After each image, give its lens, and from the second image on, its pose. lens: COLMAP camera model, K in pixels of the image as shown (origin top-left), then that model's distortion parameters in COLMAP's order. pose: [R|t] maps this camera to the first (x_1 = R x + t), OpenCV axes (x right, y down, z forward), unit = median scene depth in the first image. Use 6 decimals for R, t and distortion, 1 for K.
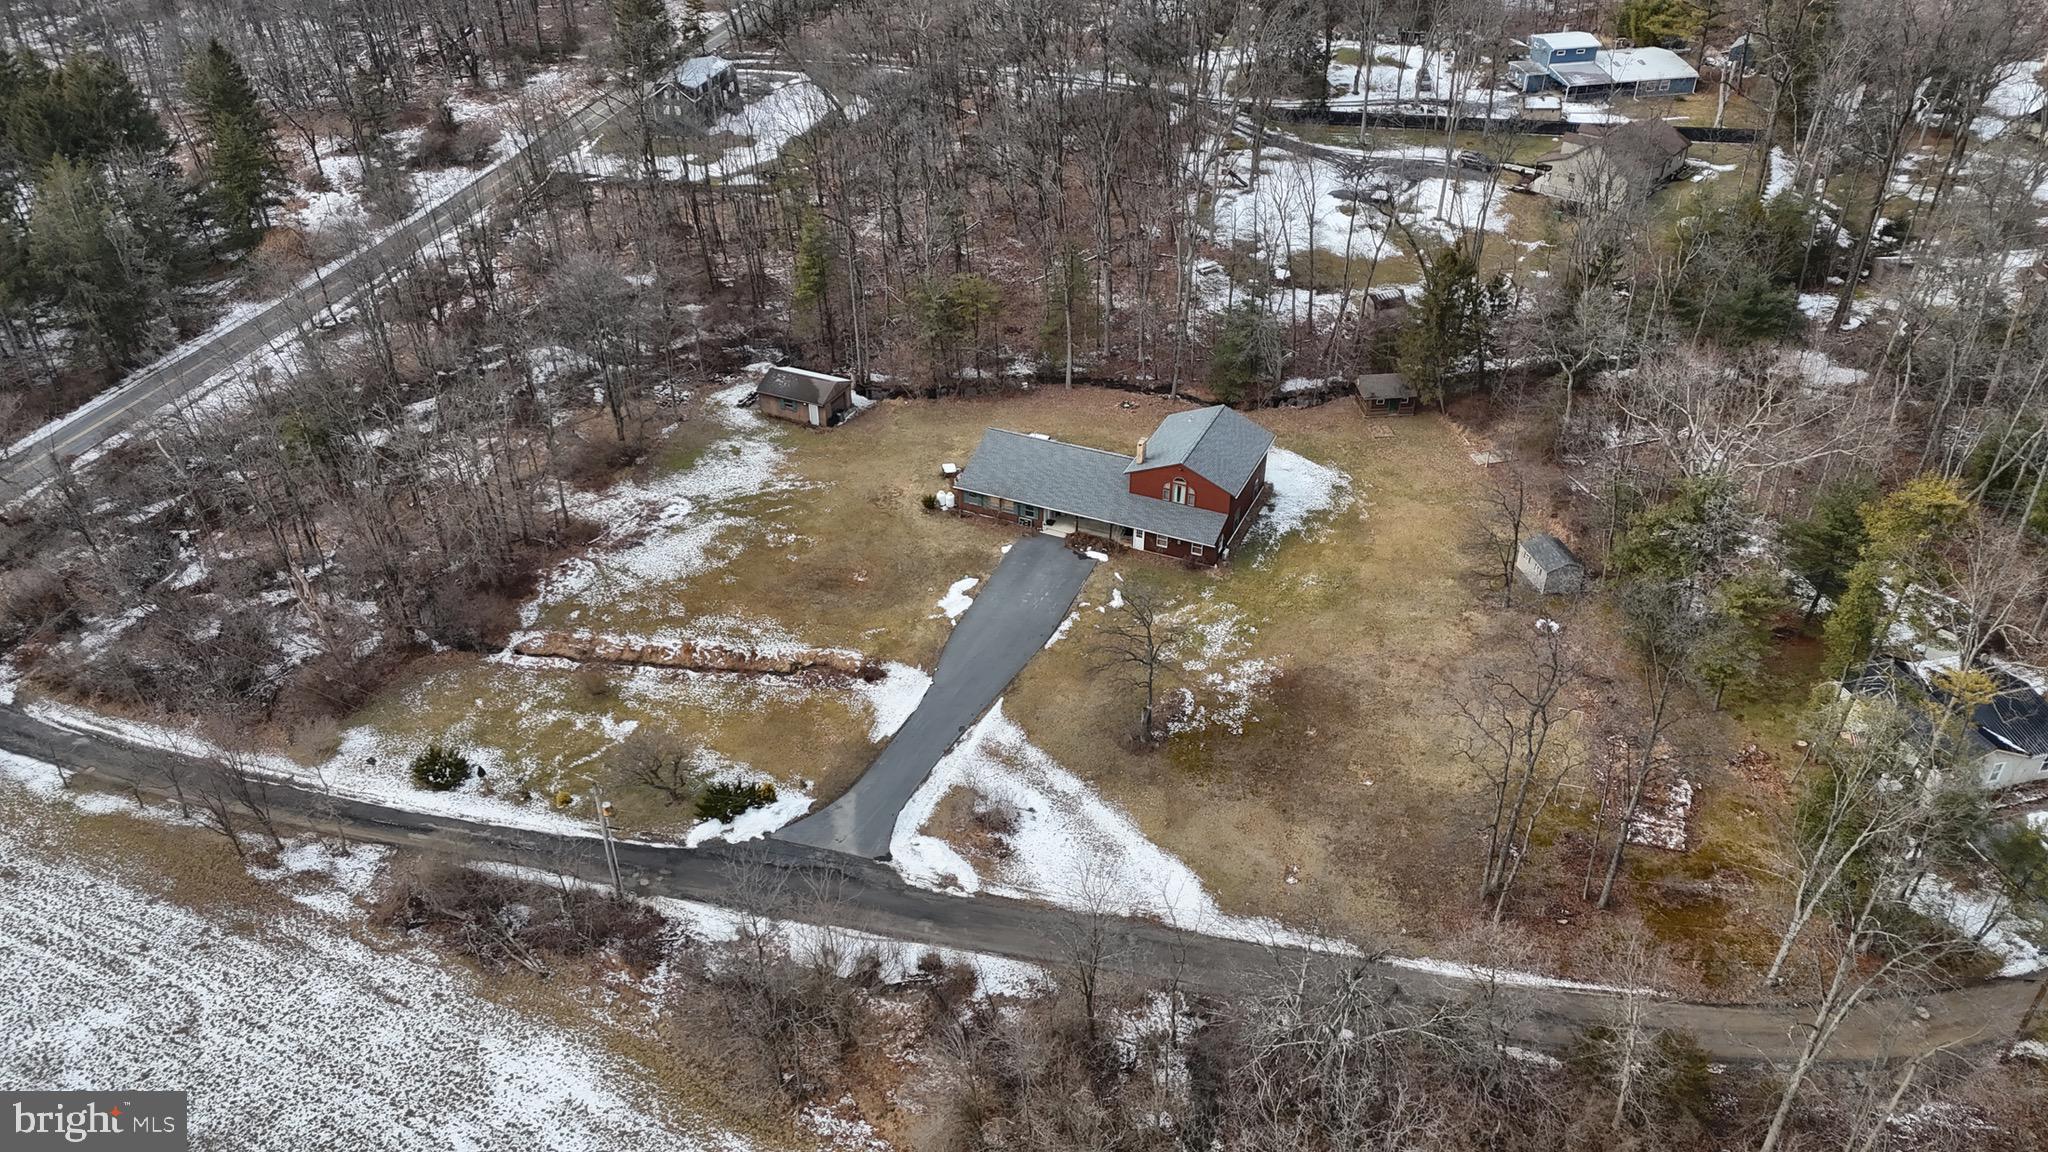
lens RADIAL K [[1492.0, 0, 1027.4], [0, 1492.0, 572.5], [0, 0, 1]] dist [0.094328, -0.092919]
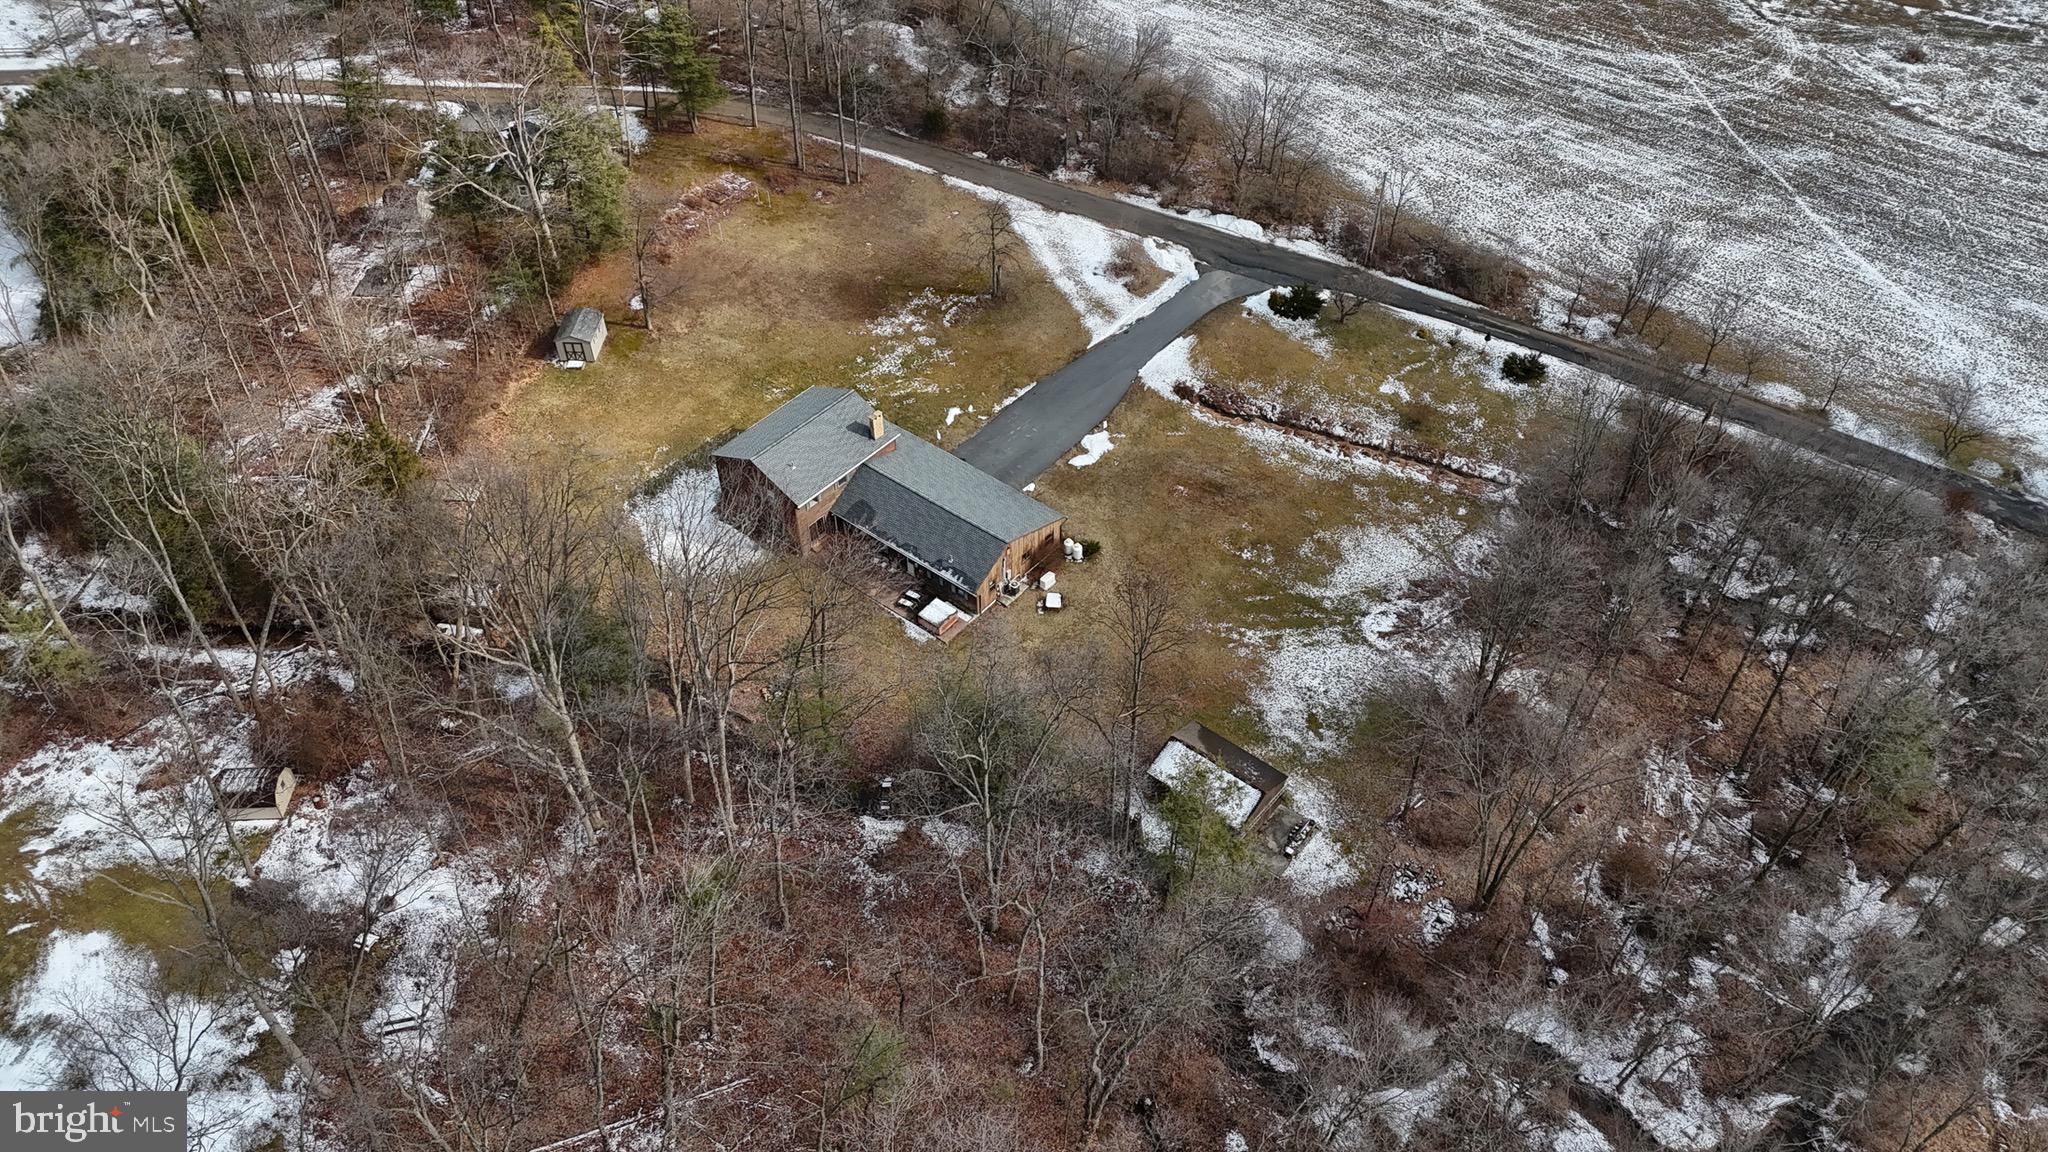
lens RADIAL K [[1481.5, 0, 1027.5], [0, 1481.5, 582.4], [0, 0, 1]] dist [0.092243, -0.089995]
pose [[-0.964755, -0.179525, 0.192403, -0.240434], [0.153462, 0.210125, 0.965555, -1.072139], [-0.213770, 0.961051, -0.175169, 1.403179]]
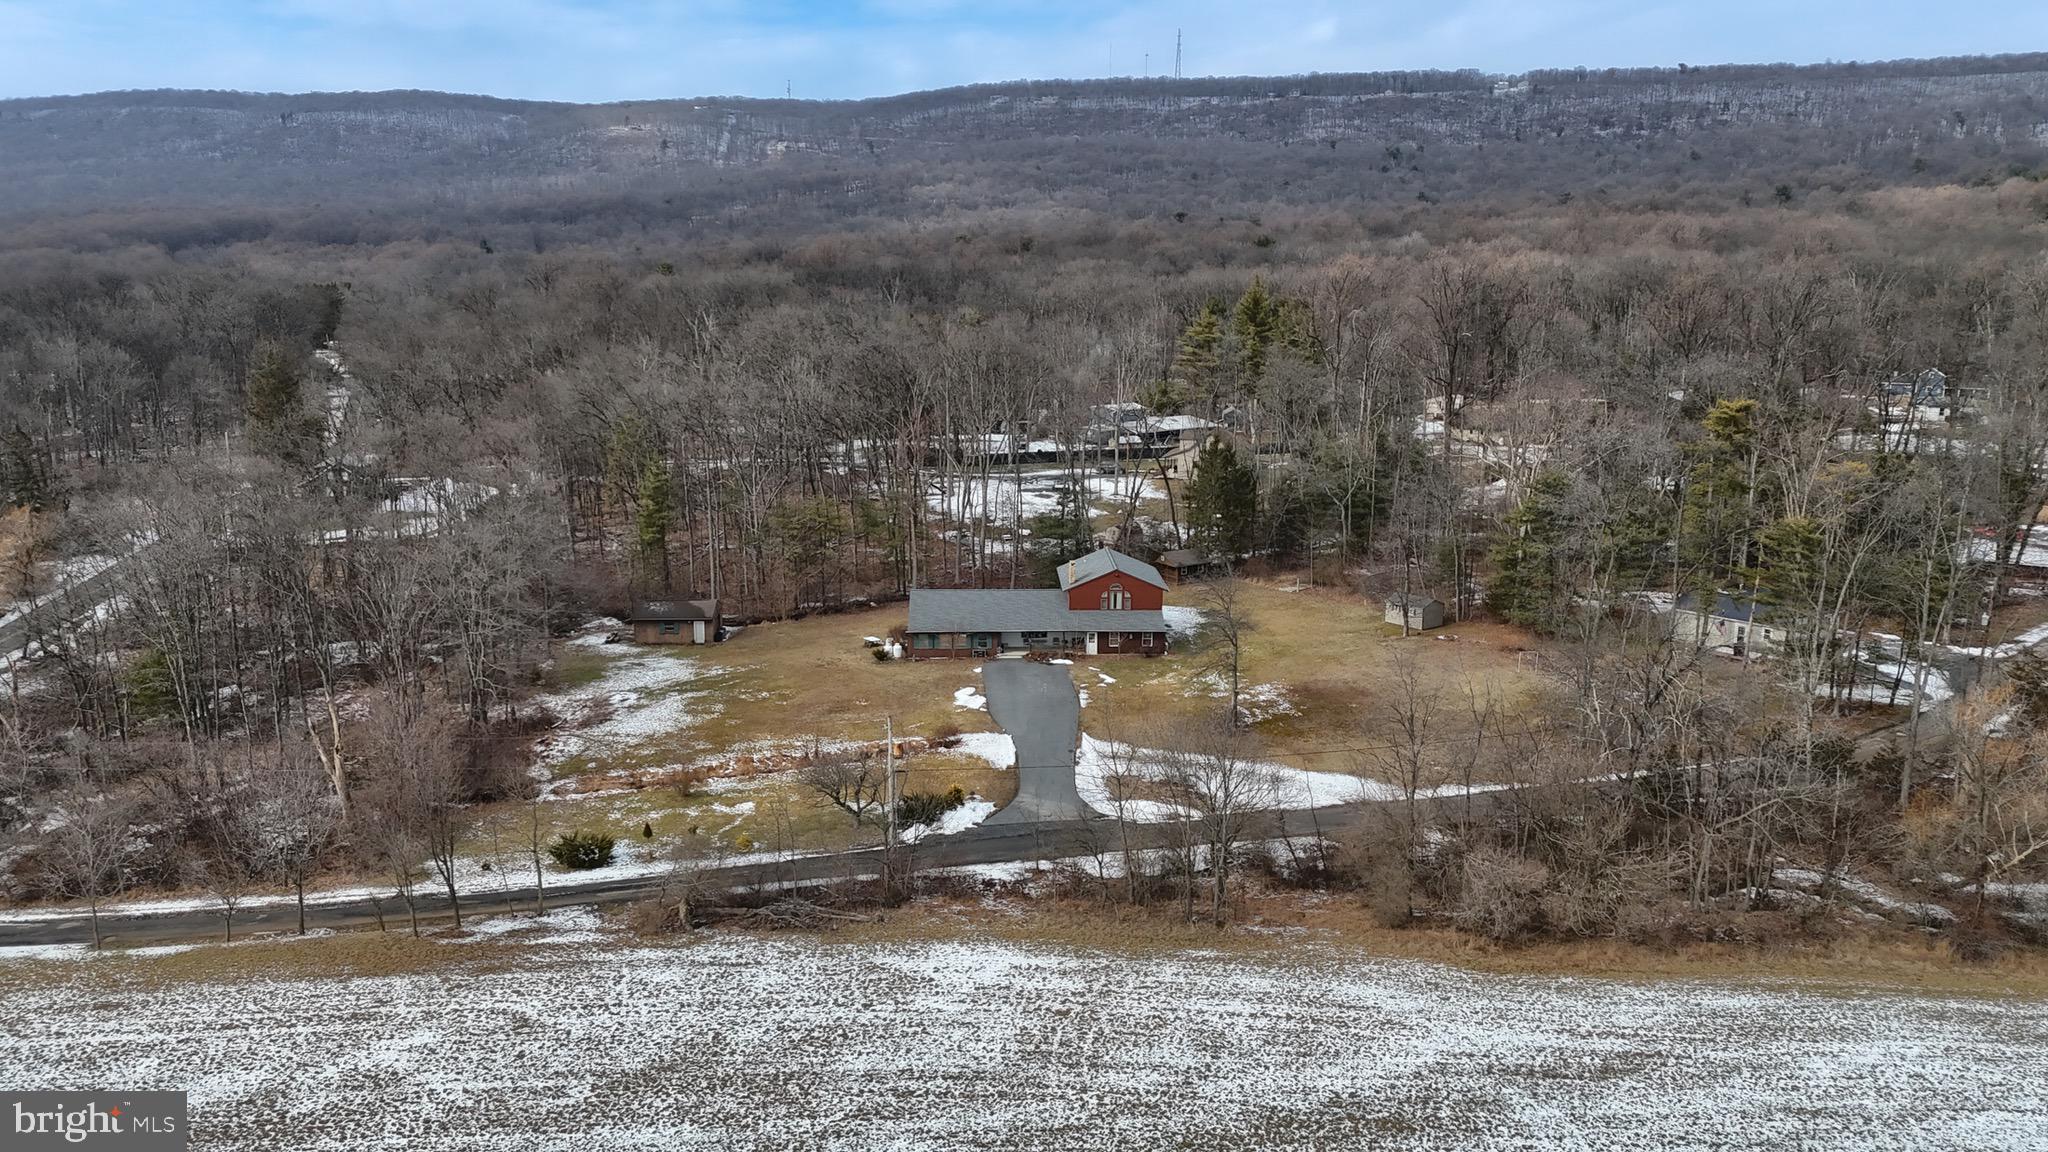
lens RADIAL K [[1492.0, 0, 1027.4], [0, 1492.0, 572.5], [0, 0, 1]] dist [0.094328, -0.092919]
pose [[0.900096, -0.083180, 0.427679, -0.485708], [0.240514, 0.913350, -0.328549, 0.312888], [-0.363292, 0.398588, 0.842109, 0.088281]]
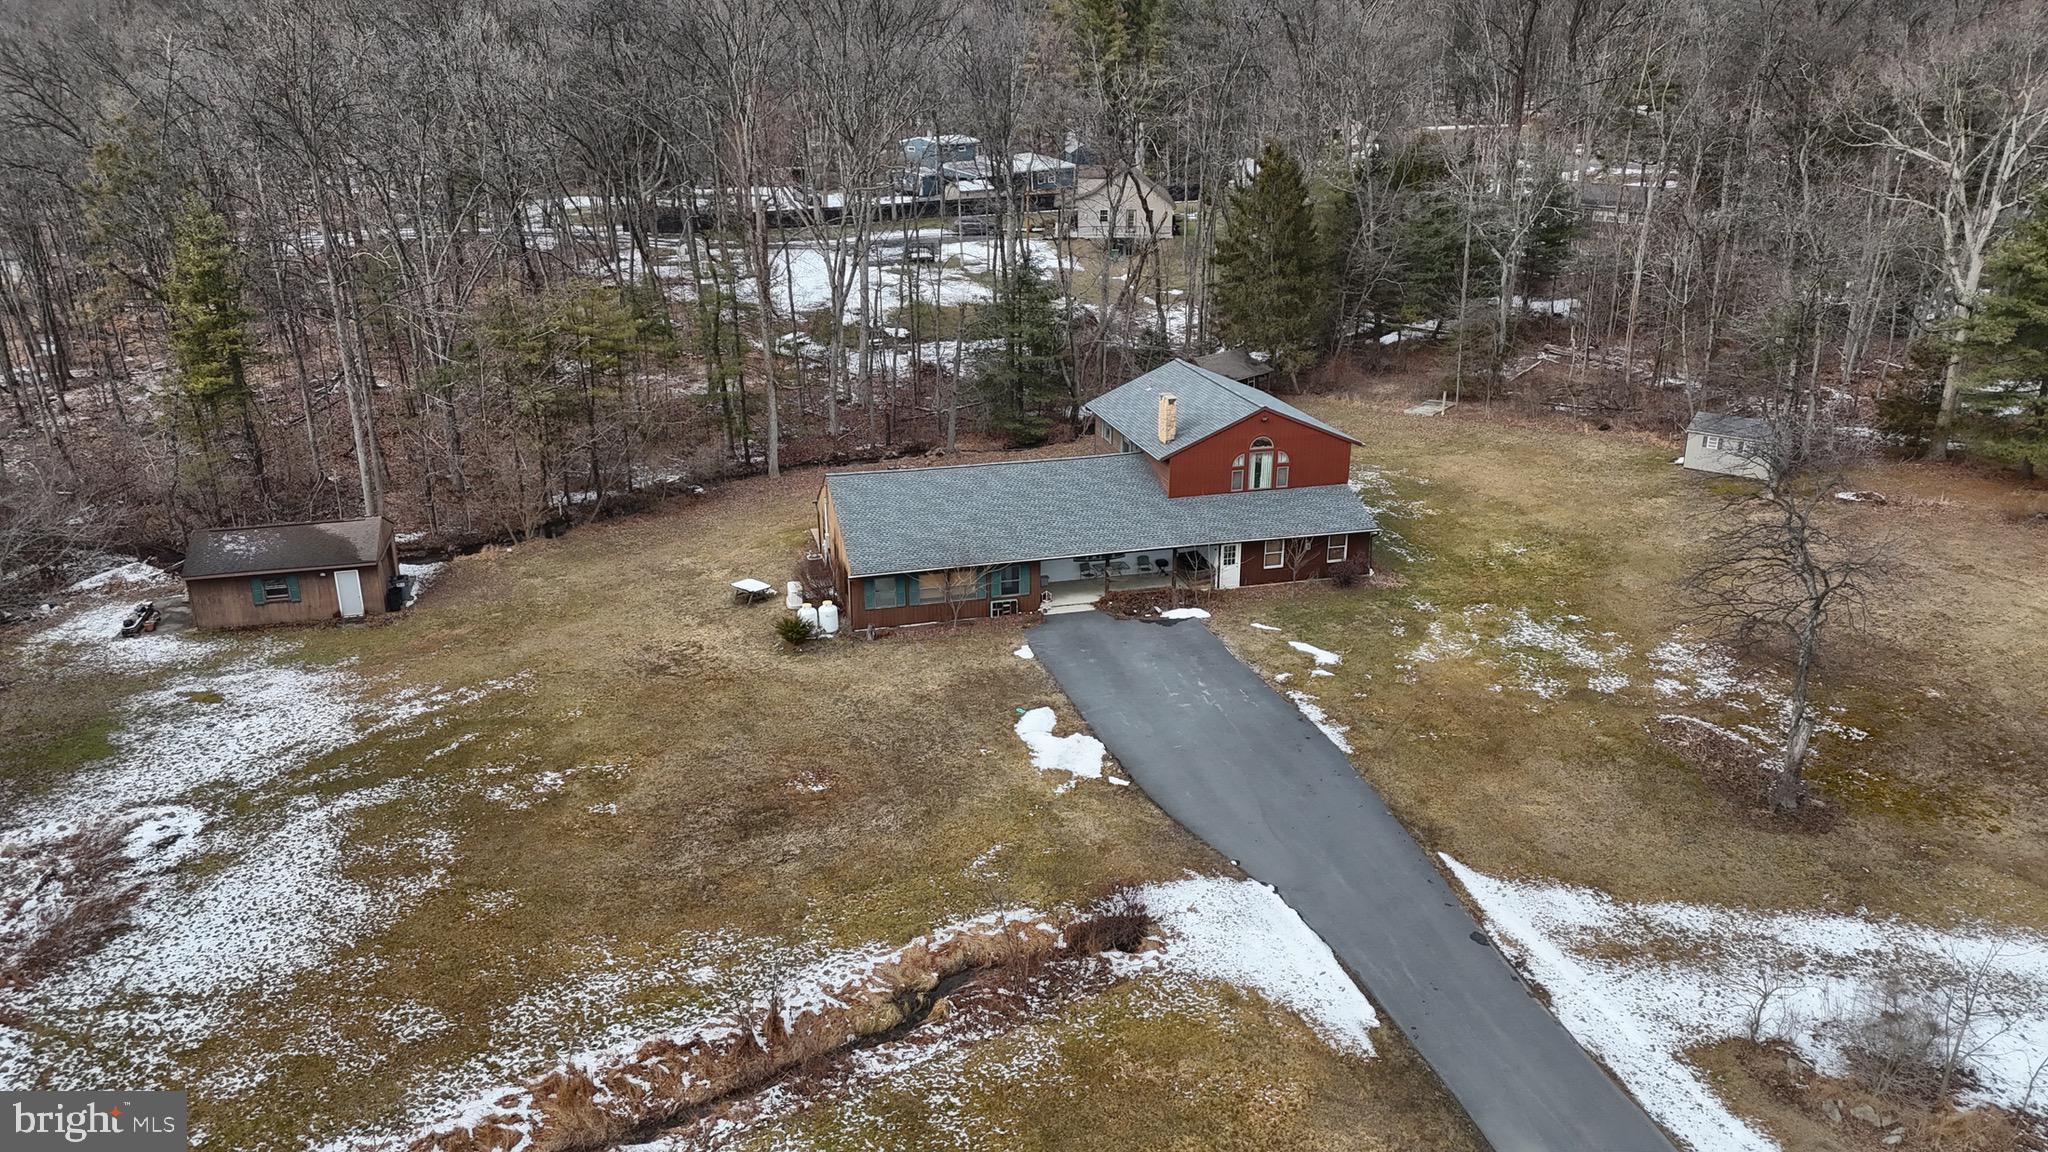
lens RADIAL K [[1498.0, 0, 1024.0], [0, 1498.0, 576.0], [0, 0, 1]] dist [0.078393, -0.077312]
pose [[0.780284, -0.213077, 0.588010, -0.330989], [0.352117, 0.926678, -0.131457, 0.027555], [-0.516886, 0.309622, 0.798100, 0.697130]]
